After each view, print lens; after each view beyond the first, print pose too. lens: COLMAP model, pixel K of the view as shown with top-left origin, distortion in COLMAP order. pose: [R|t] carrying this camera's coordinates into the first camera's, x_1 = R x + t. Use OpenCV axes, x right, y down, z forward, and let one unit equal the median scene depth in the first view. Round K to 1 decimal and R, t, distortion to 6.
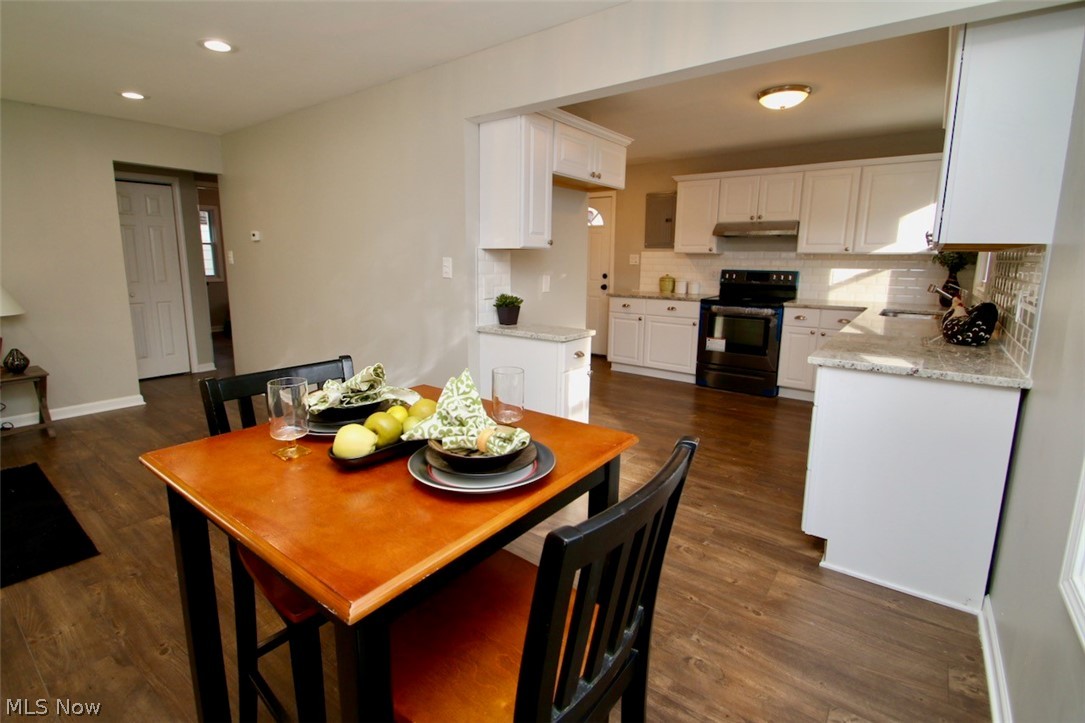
lens RADIAL K [[505.3, 0, 535.1], [0, 505.3, 343.2], [0, 0, 1]] dist [0.013438, -0.017159]
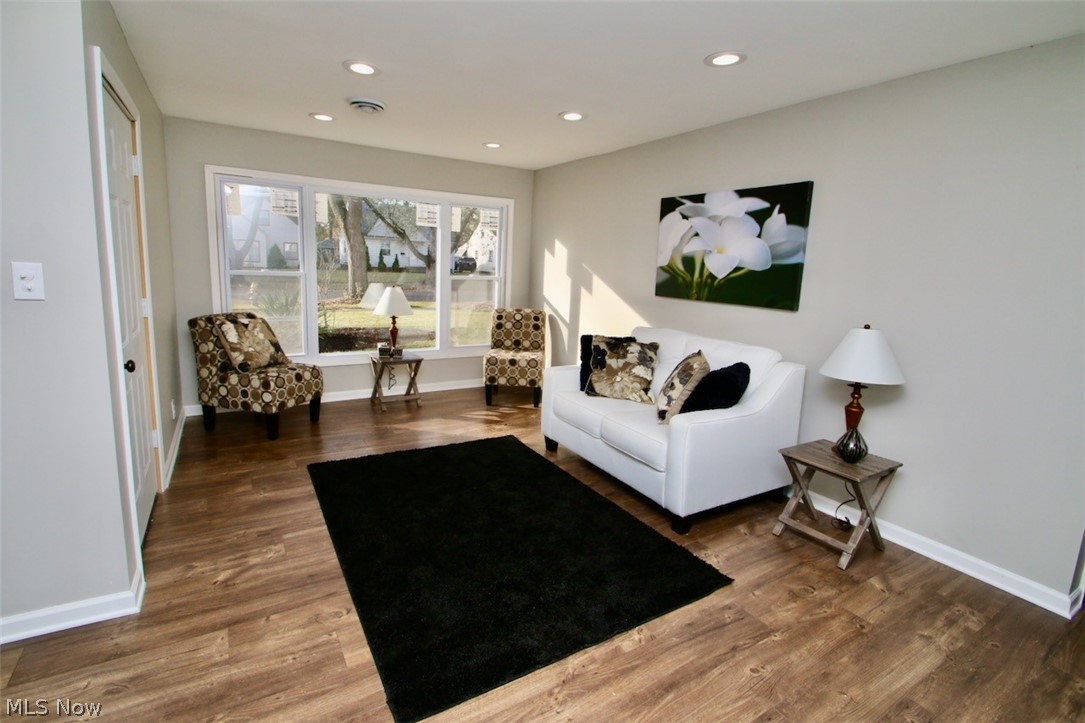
lens RADIAL K [[505.3, 0, 535.1], [0, 505.3, 343.2], [0, 0, 1]] dist [0.013438, -0.017159]
pose [[-0.360694, 0.123617, -0.924456, -0.175699], [-0.200509, 0.957725, 0.206298, -0.119712], [0.910876, 0.259772, -0.320660, 0.594577]]
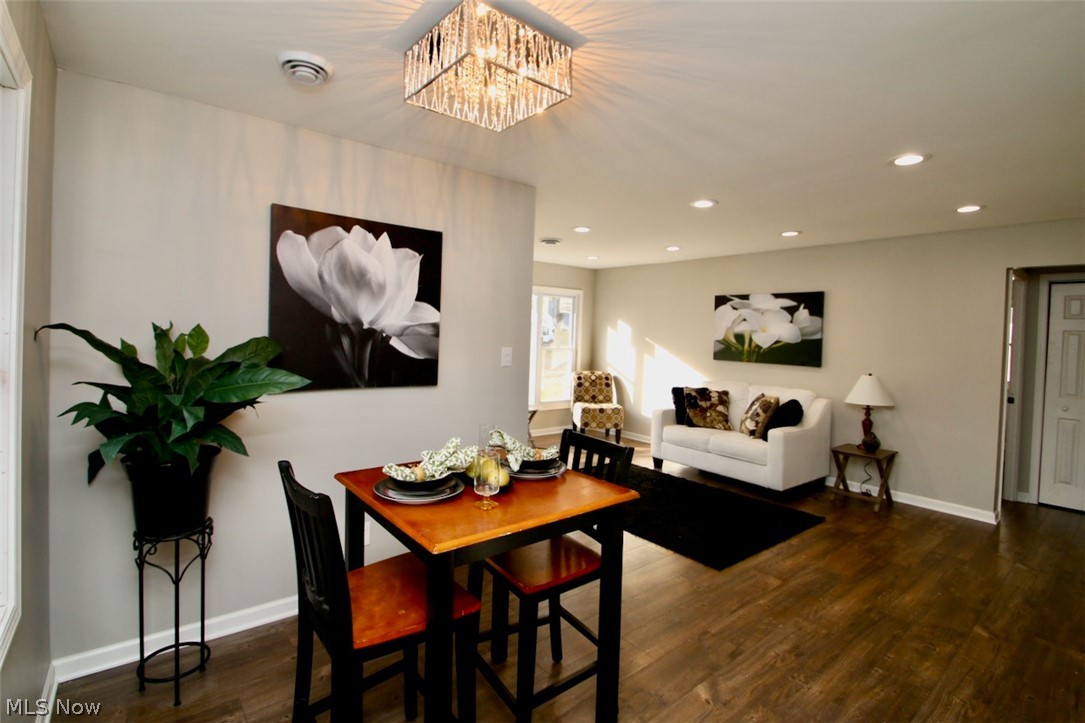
lens RADIAL K [[505.3, 0, 535.1], [0, 505.3, 343.2], [0, 0, 1]] dist [0.013438, -0.017159]
pose [[-0.234814, 0.005429, -0.972025, 0.287751], [-0.195879, 0.979206, 0.052788, -0.080128], [0.952100, 0.202794, -0.228867, 0.337877]]
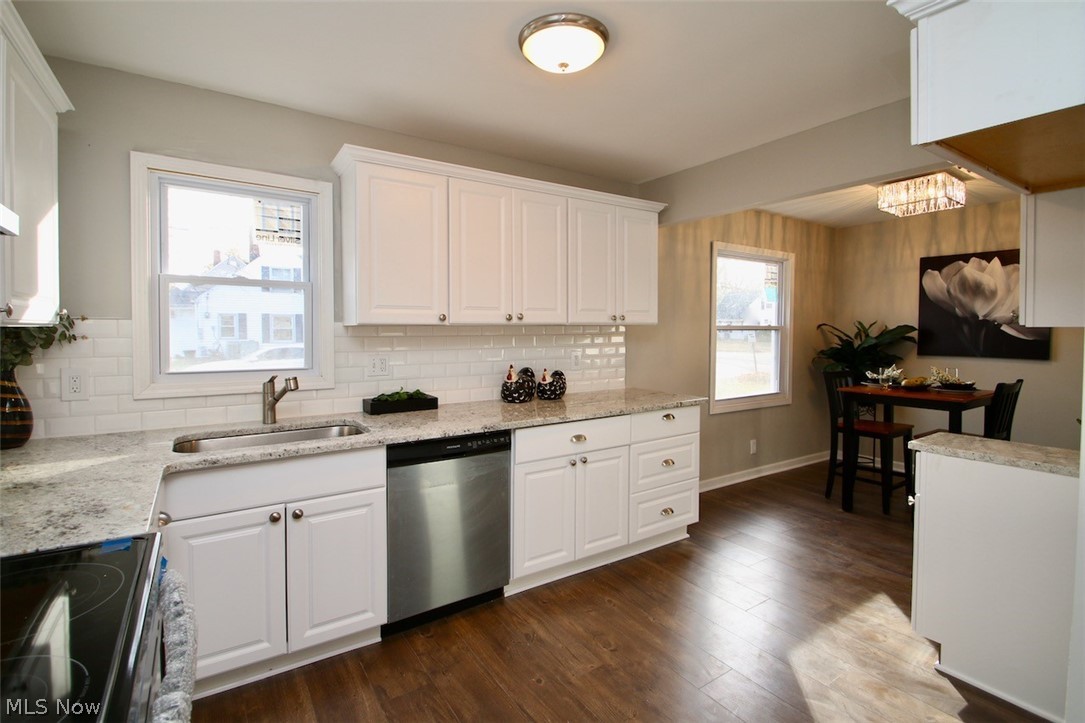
lens RADIAL K [[505.3, 0, 535.1], [0, 505.3, 343.2], [0, 0, 1]] dist [0.013438, -0.017159]
pose [[-0.944888, -0.016346, 0.326984, 0.240169], [0.048719, 0.980612, 0.189805, -0.198849], [-0.323747, 0.195275, -0.925773, 1.130058]]
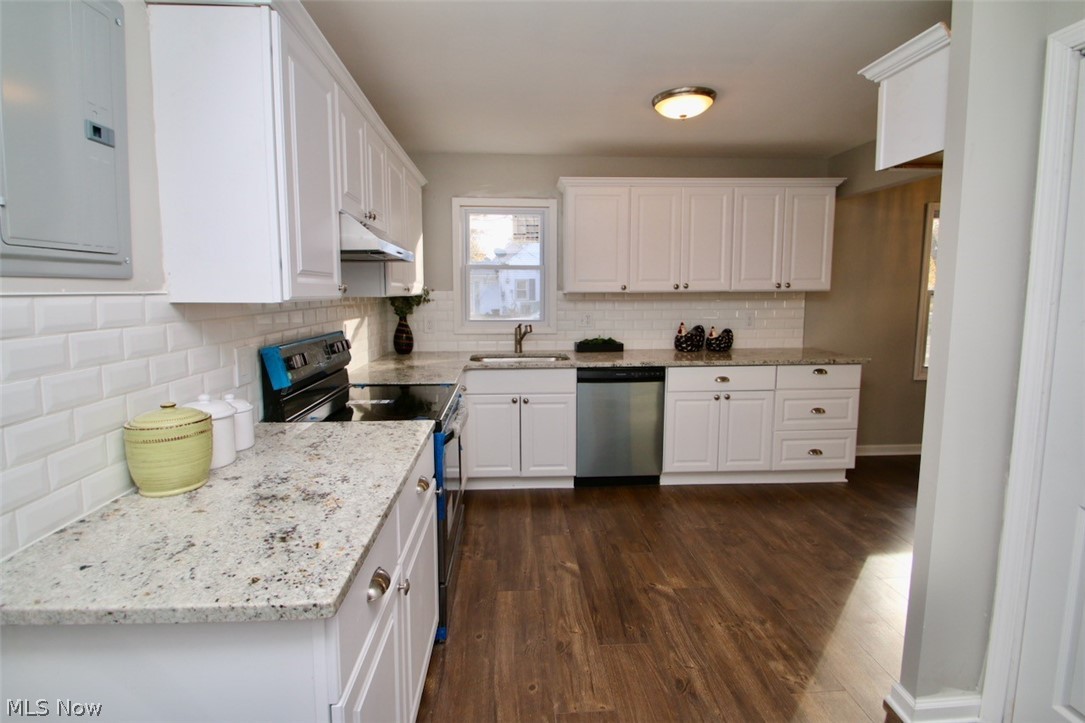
lens RADIAL K [[505.3, 0, 535.1], [0, 505.3, 343.2], [0, 0, 1]] dist [0.013438, -0.017159]
pose [[-0.653268, -0.082263, 0.752644, 0.008348], [0.126909, 0.968118, 0.215966, -0.229955], [-0.746415, 0.236601, -0.622001, 1.260710]]
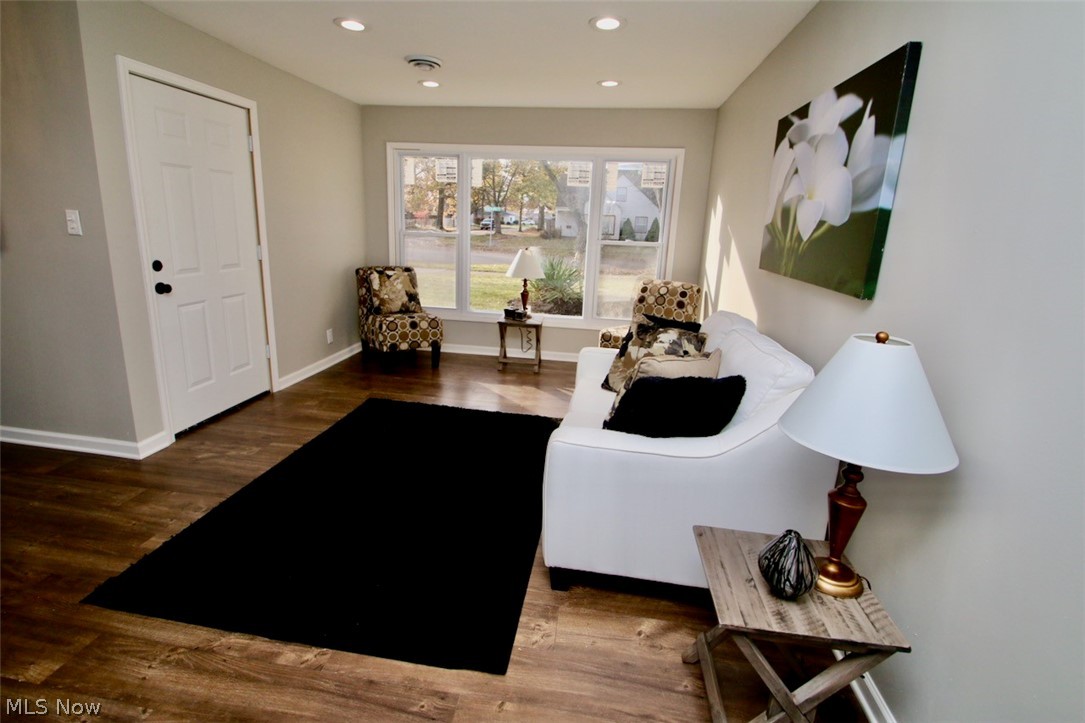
lens RADIAL K [[505.3, 0, 535.1], [0, 505.3, 343.2], [0, 0, 1]] dist [0.013438, -0.017159]
pose [[-0.869970, 0.070178, -0.488086, -0.537374], [-0.131881, 0.920650, 0.367438, -0.162609], [0.475142, 0.384029, -0.791683, 0.861166]]
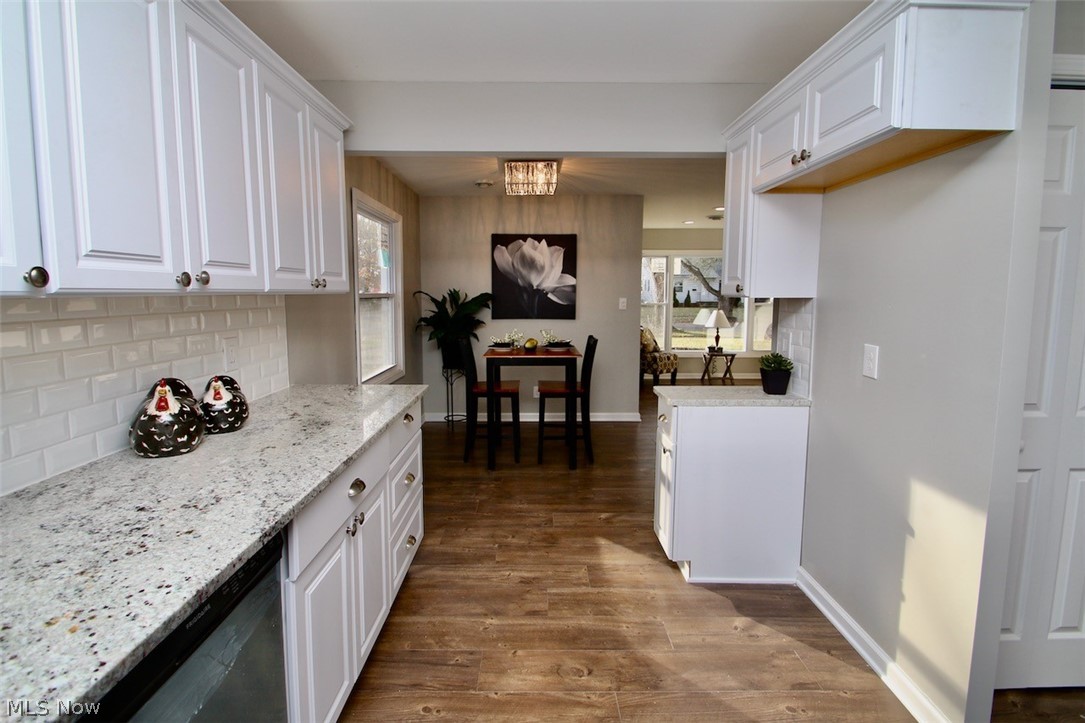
lens RADIAL K [[505.3, 0, 535.1], [0, 505.3, 343.2], [0, 0, 1]] dist [0.013438, -0.017159]
pose [[-0.792449, 0.051921, -0.607724, 0.478461], [-0.109055, 0.968254, 0.224927, -0.166551], [0.600110, 0.244518, -0.761629, 0.920050]]
